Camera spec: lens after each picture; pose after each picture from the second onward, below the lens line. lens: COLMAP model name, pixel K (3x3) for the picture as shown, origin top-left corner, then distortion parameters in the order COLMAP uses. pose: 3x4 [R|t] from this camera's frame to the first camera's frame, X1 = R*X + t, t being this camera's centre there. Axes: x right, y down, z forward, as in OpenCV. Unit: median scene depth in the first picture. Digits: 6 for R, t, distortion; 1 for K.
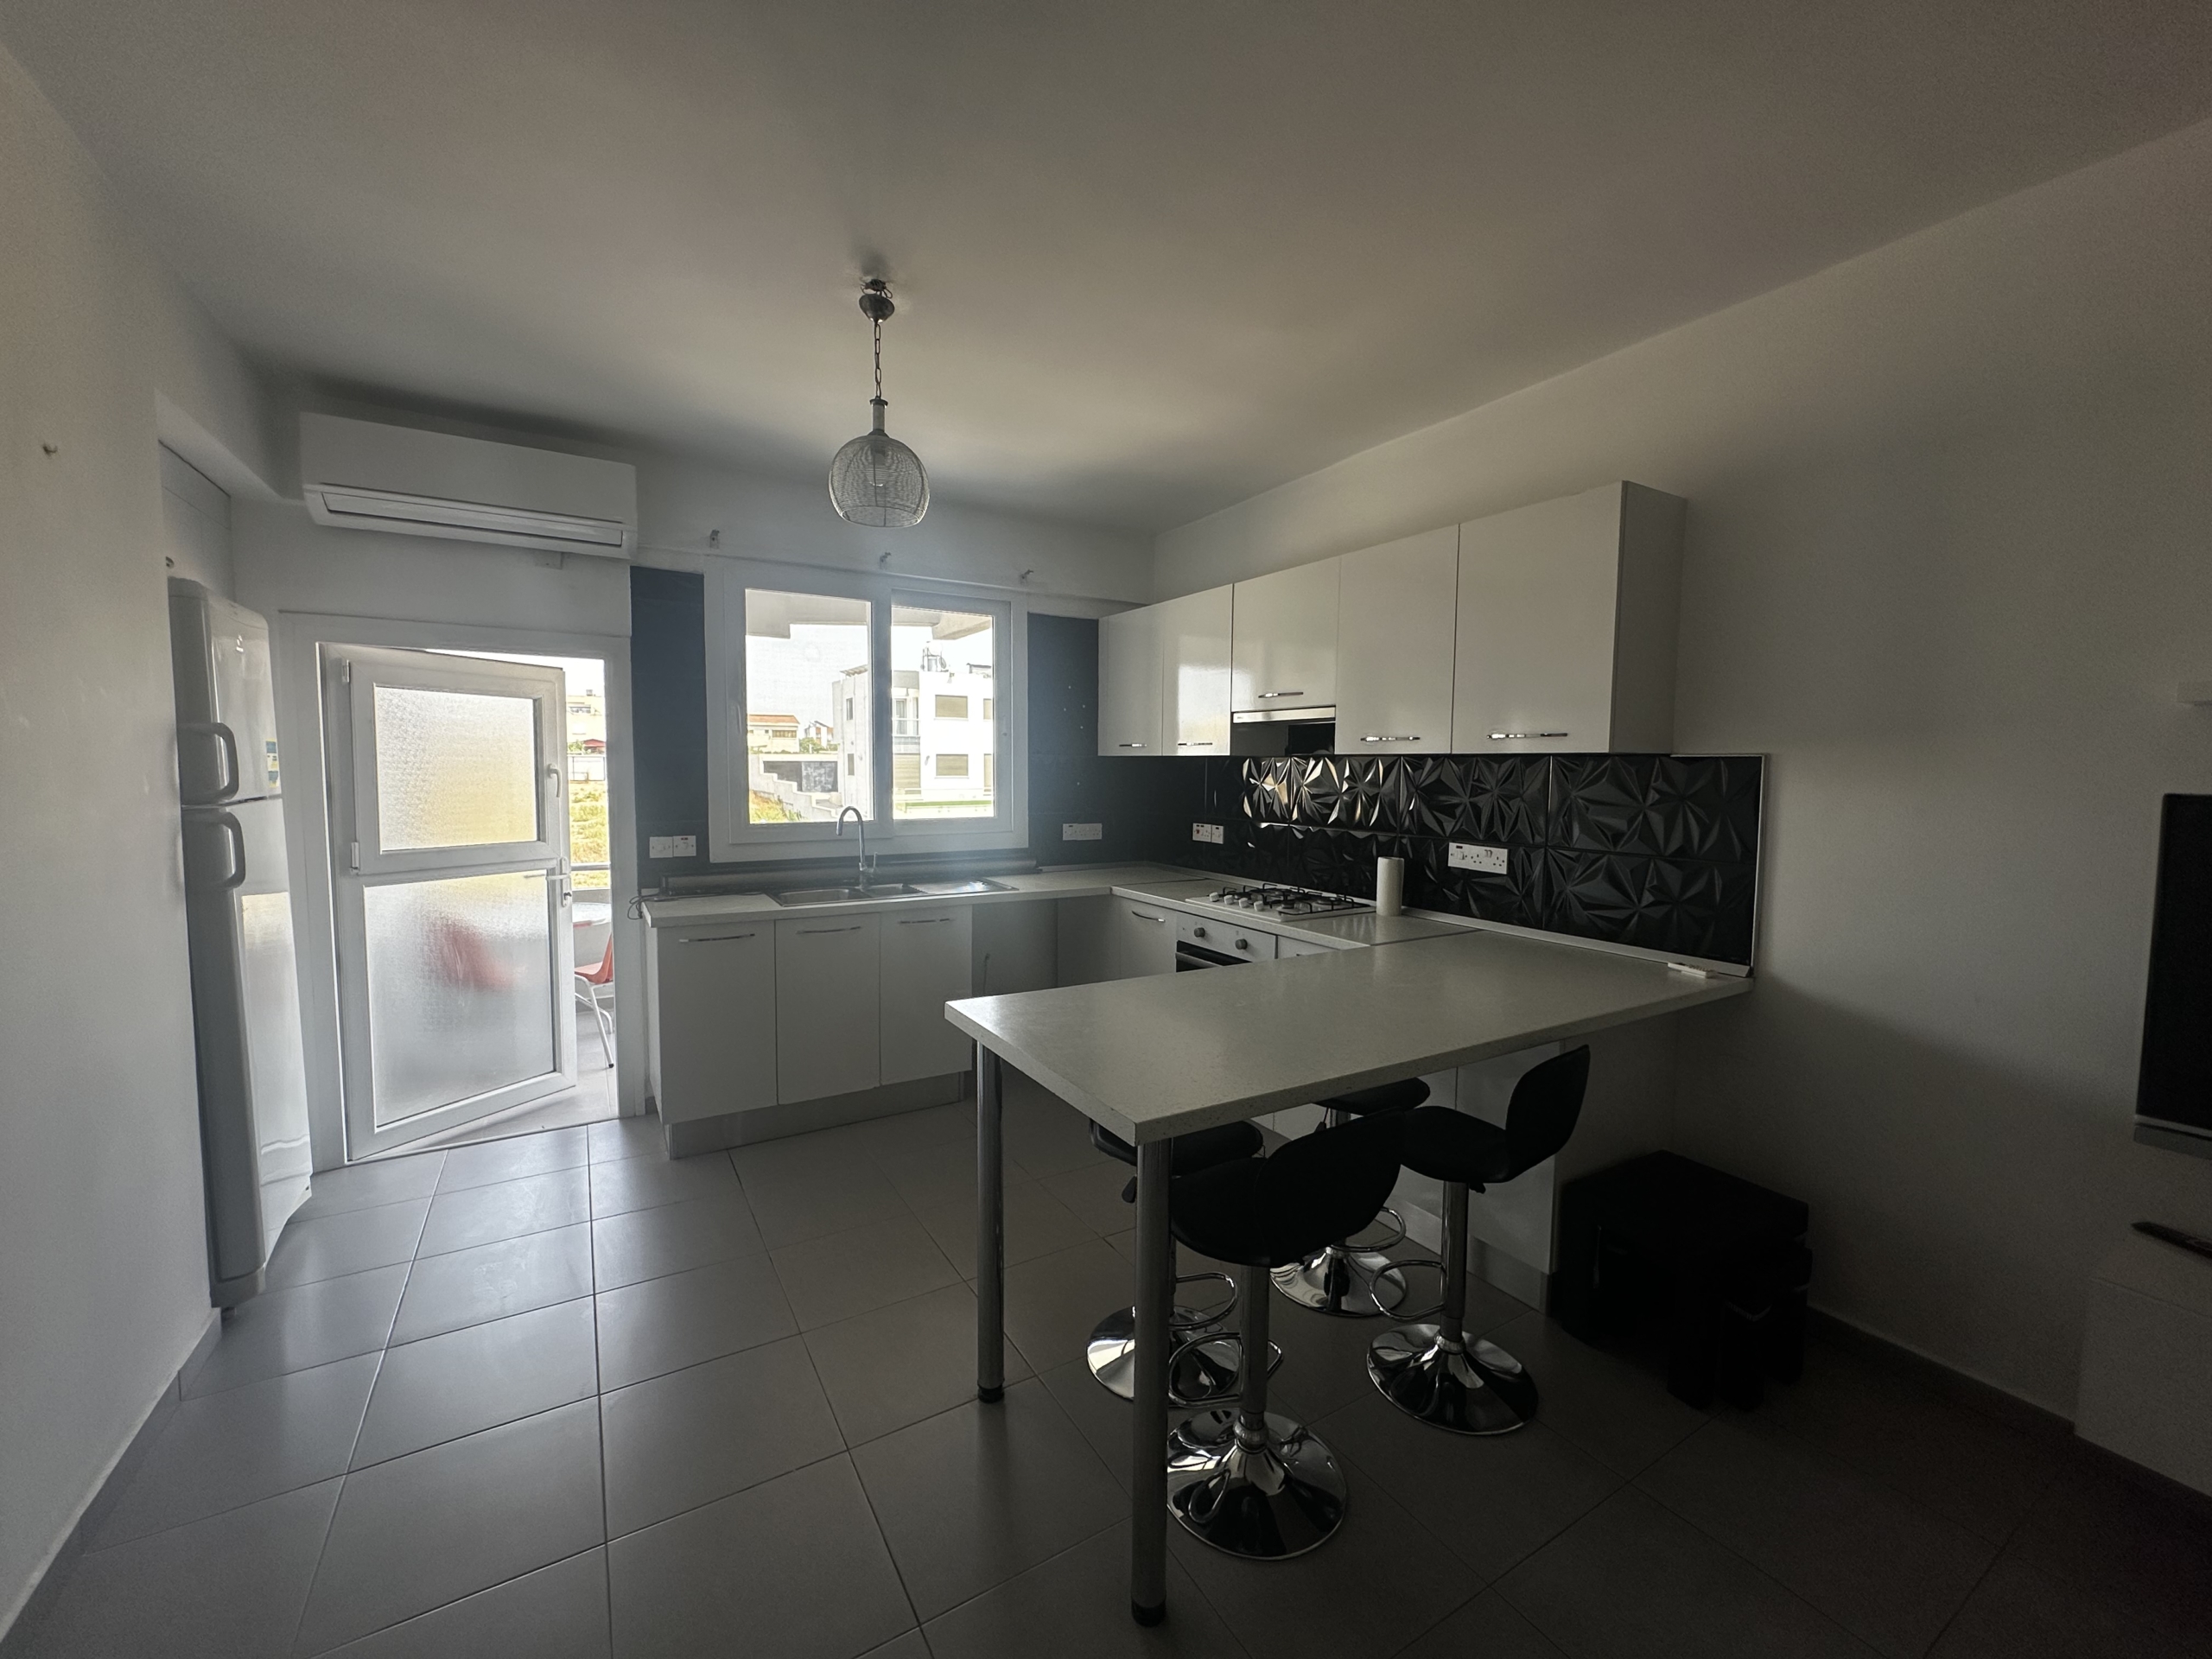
lens RADIAL K [[881.9, 0, 1102.8], [0, 881.9, 828.1], [0, 0, 1]] dist [-0.002963, 0.000507]
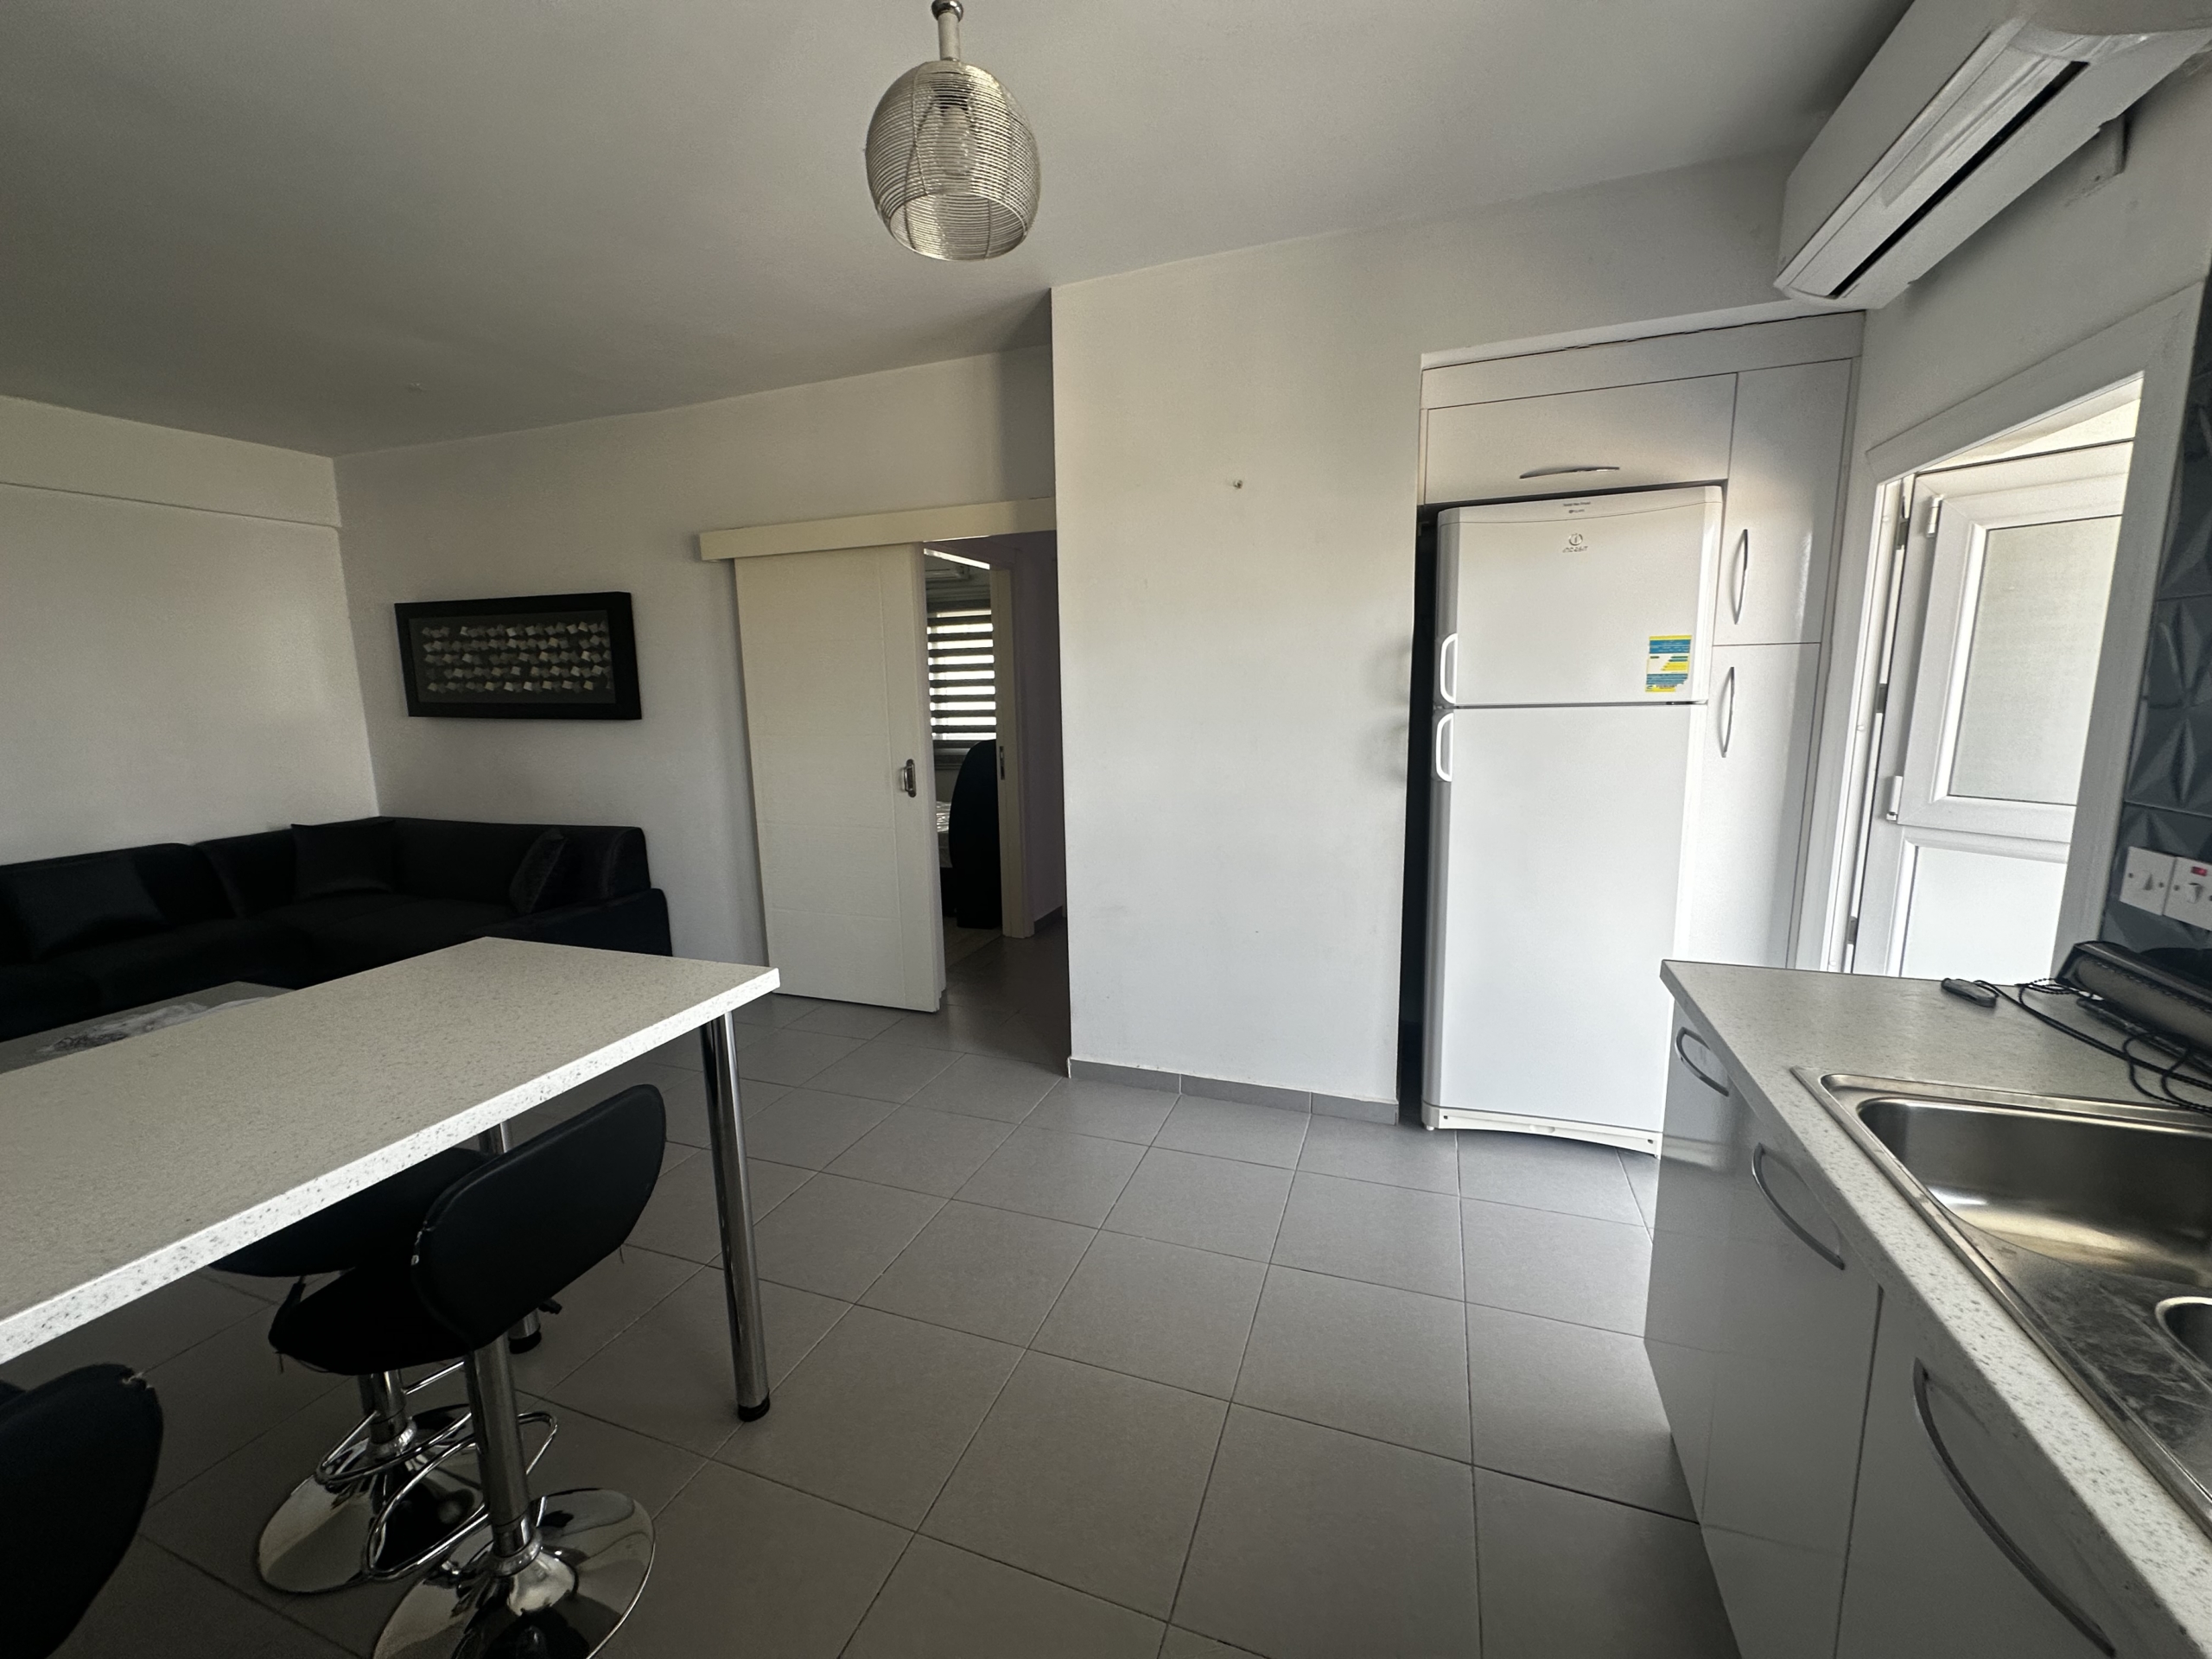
lens RADIAL K [[881.9, 0, 1102.8], [0, 881.9, 828.1], [0, 0, 1]] dist [-0.002963, 0.000507]
pose [[-0.777815, 0.112450, -0.618352, 0.046608], [-0.025153, 0.977506, 0.209403, -0.062139], [0.627990, 0.178430, -0.757490, 0.996909]]
